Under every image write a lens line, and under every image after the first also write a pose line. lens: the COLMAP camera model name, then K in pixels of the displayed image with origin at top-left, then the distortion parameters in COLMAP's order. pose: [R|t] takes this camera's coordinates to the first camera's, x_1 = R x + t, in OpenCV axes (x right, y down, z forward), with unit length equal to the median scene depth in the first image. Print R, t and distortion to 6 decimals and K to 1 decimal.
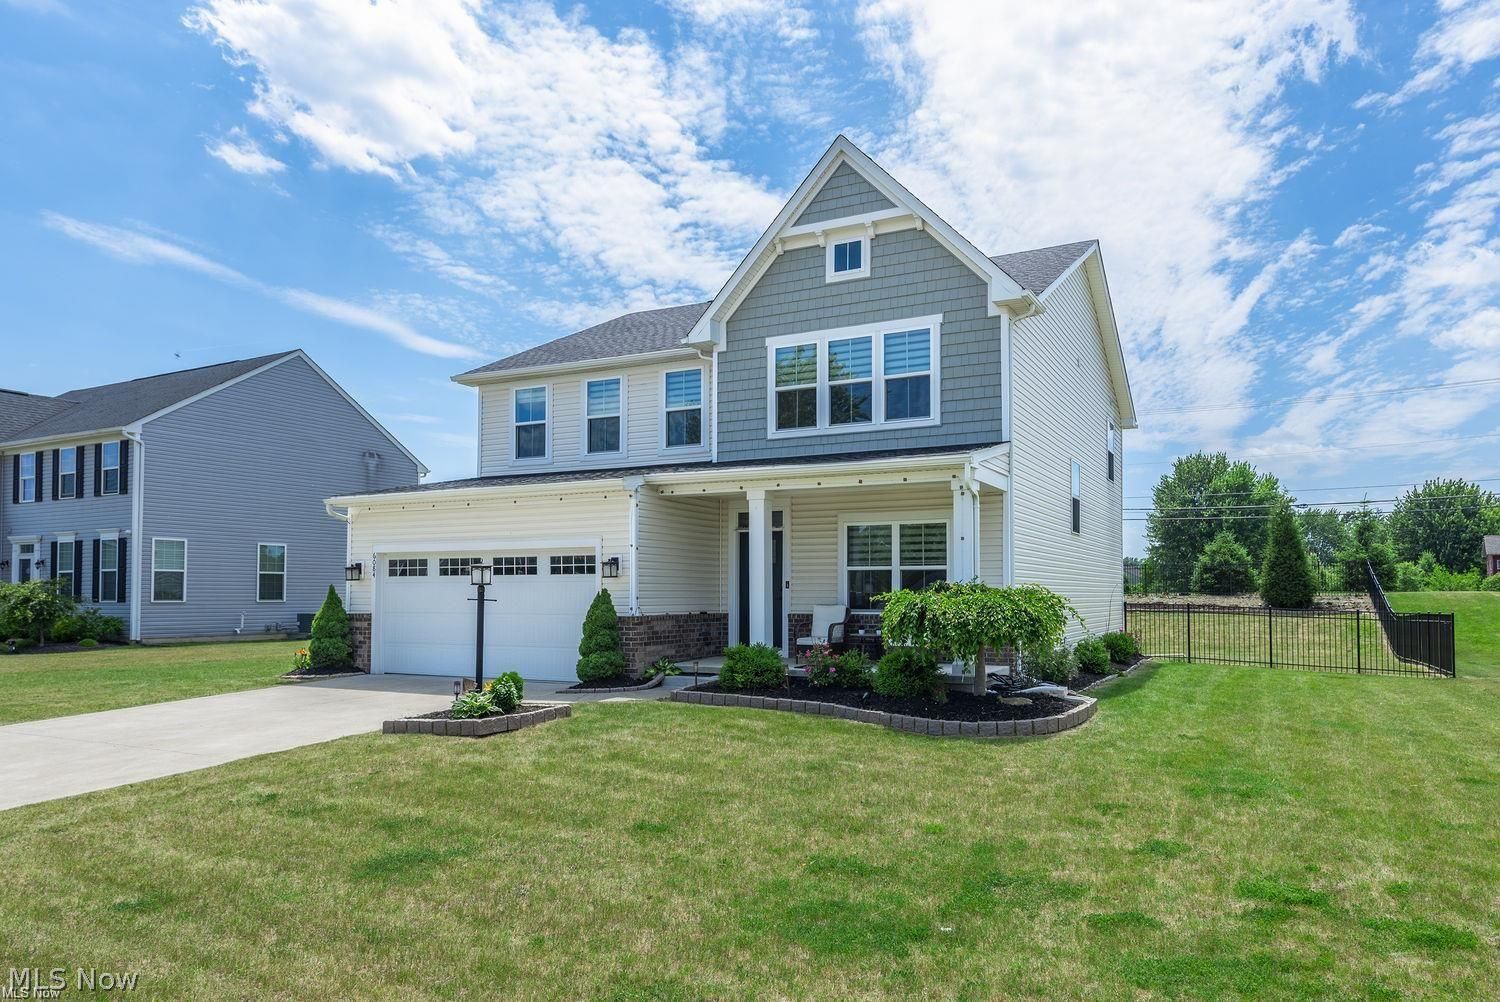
lens RADIAL K [[1056.0, 0, 751.8], [0, 1056.0, 567.3], [0, 0, 1]] dist [0.015640, -0.006726]
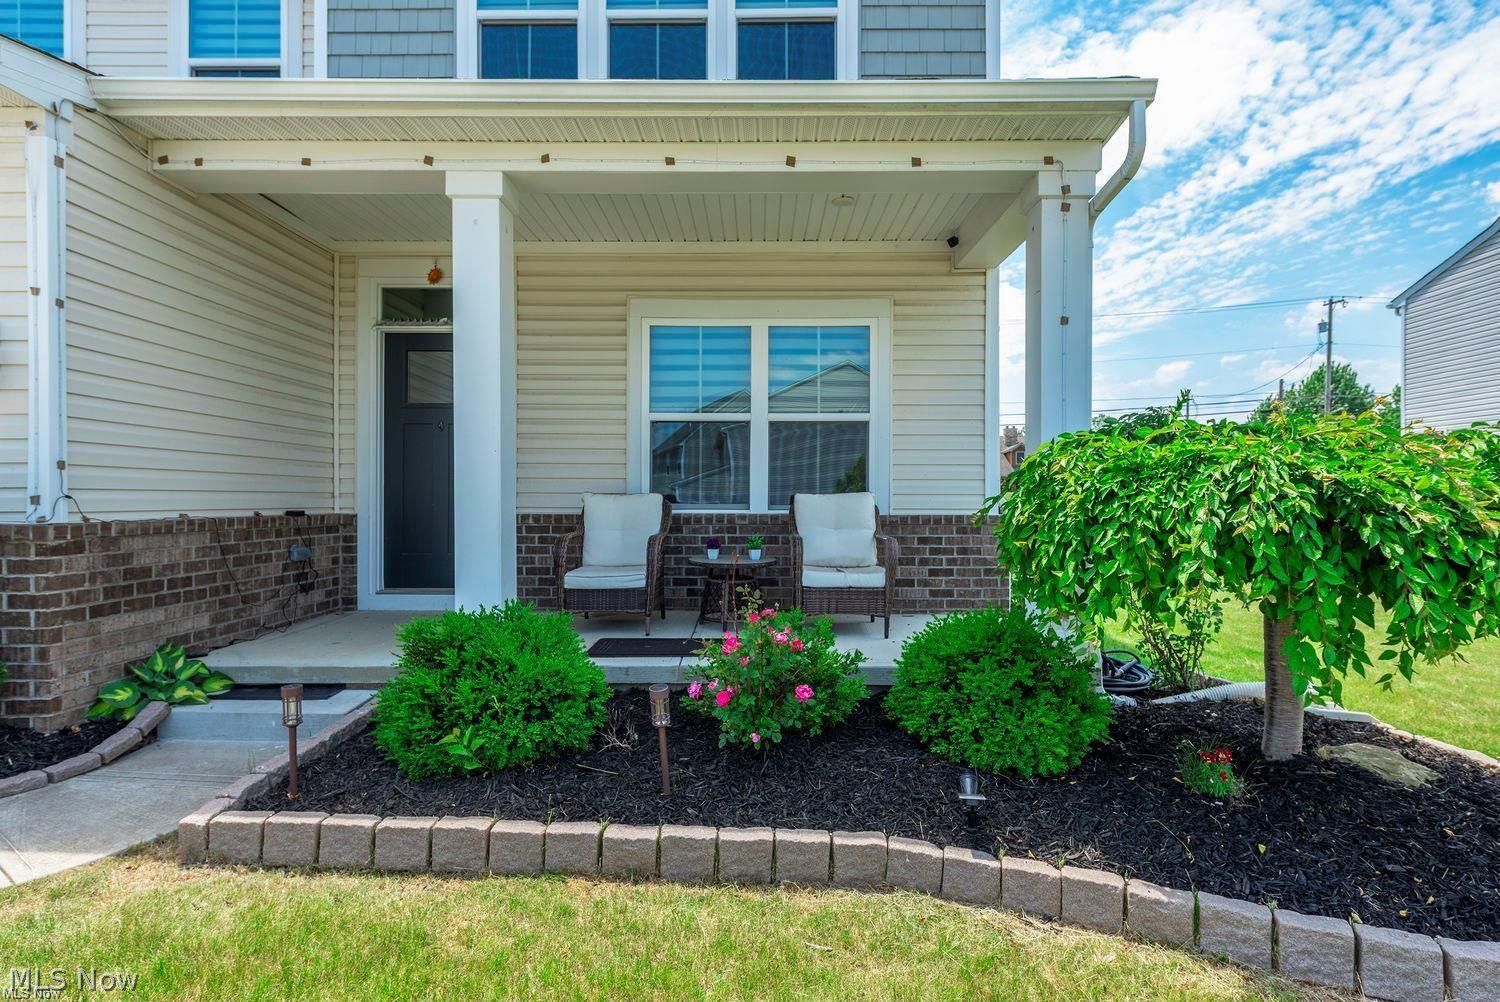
lens RADIAL K [[823.1, 0, 750.0], [0, 823.1, 501.0], [0, 0, 1]] dist [0.000436, 0.000298]
pose [[0.879566, 0.000904, 0.475776, -0.040951], [-0.014373, 0.999592, 0.024672, 0.027265], [-0.475560, -0.028539, 0.879220, 0.616948]]
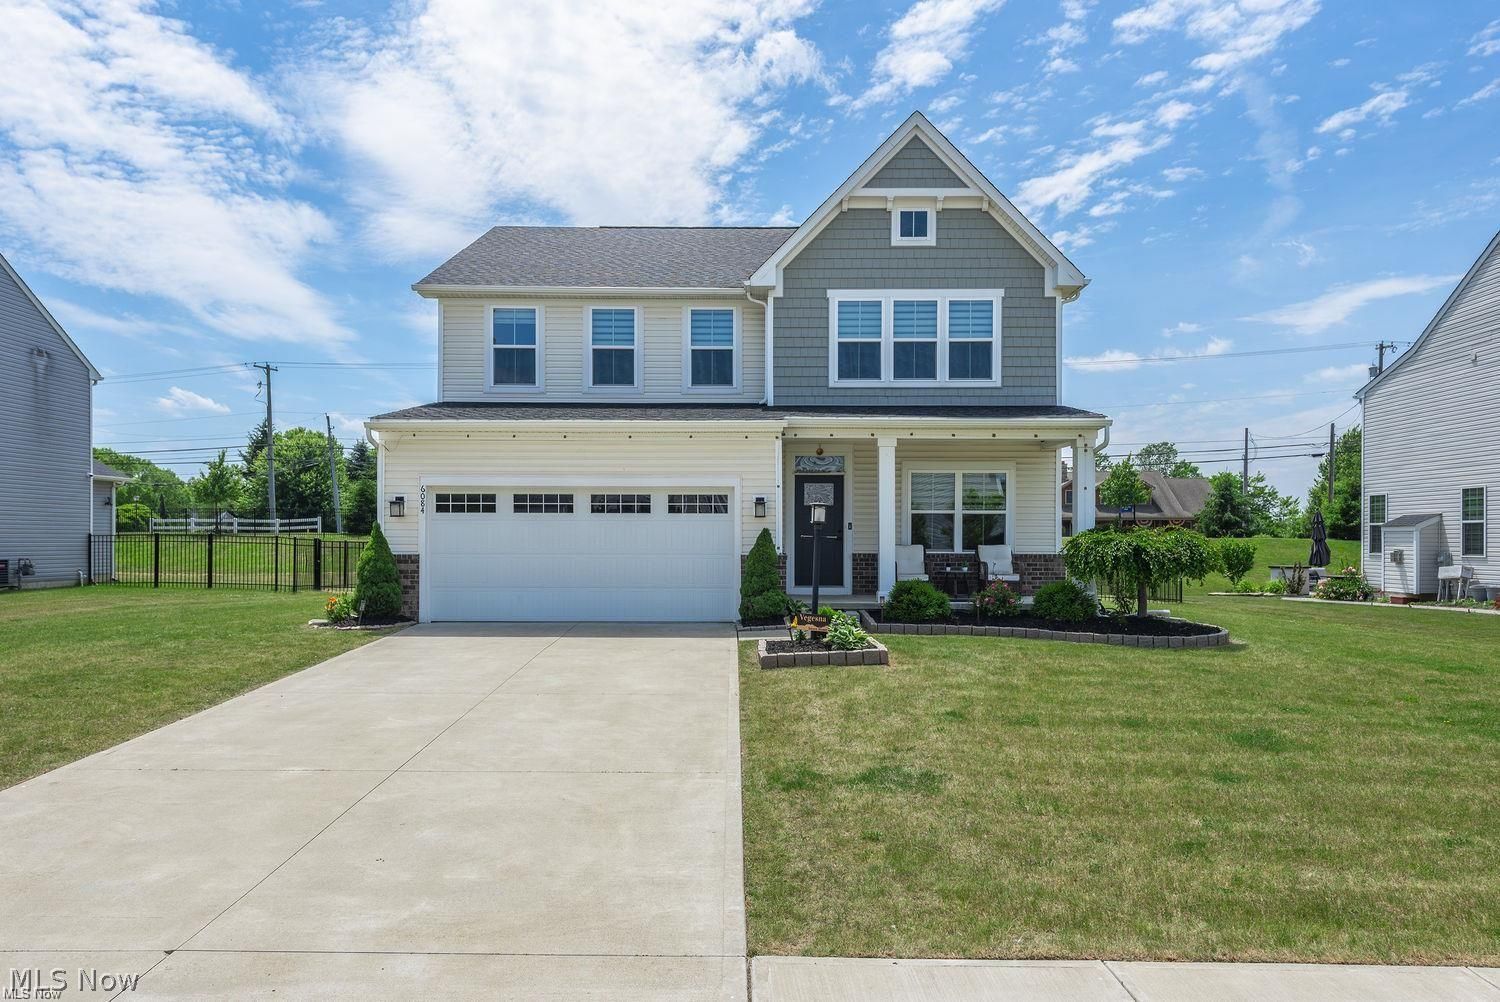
lens RADIAL K [[1073.2, 0, 707.1], [0, 1073.2, 533.9], [0, 0, 1]] dist [0.021283, -0.007496]
pose [[0.887057, 0.003160, 0.461649, -0.574103], [-0.018275, 0.999433, 0.028275, -0.002948], [-0.461298, -0.033518, 0.886612, 0.100972]]
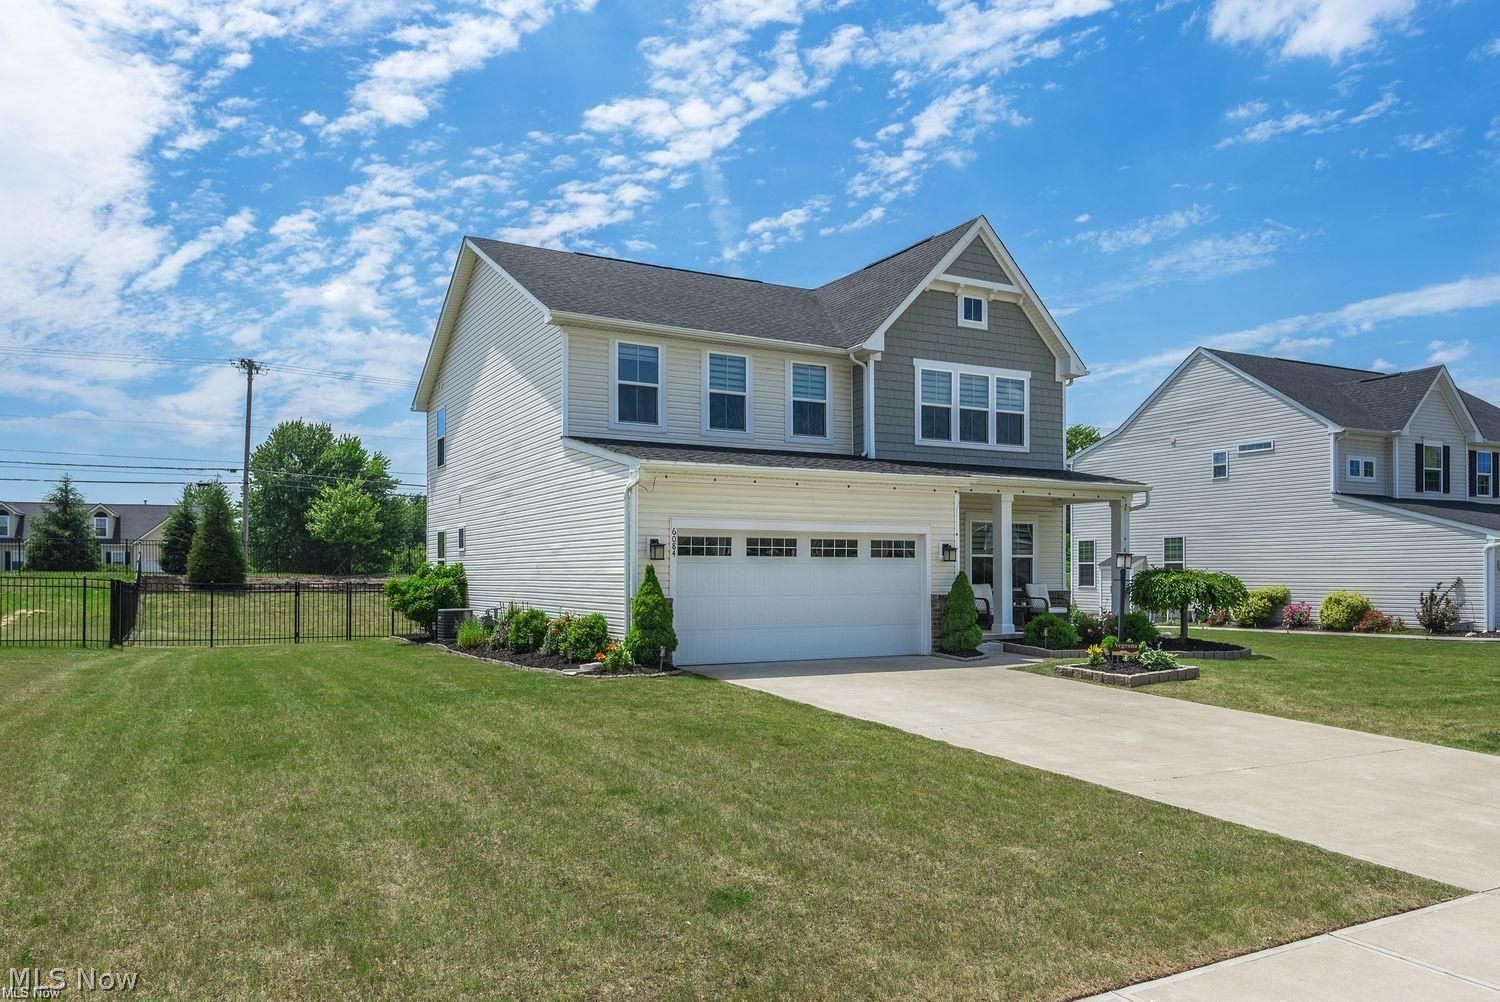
lens RADIAL K [[1036.6, 0, 749.0], [0, 1036.6, 560.3], [0, 0, 1]] dist [0.026611, -0.000775]
pose [[0.542564, 0.007177, 0.839984, -1.043190], [-0.028140, 0.999558, 0.009636, 0.002761], [-0.839543, -0.028865, 0.542526, 0.509861]]
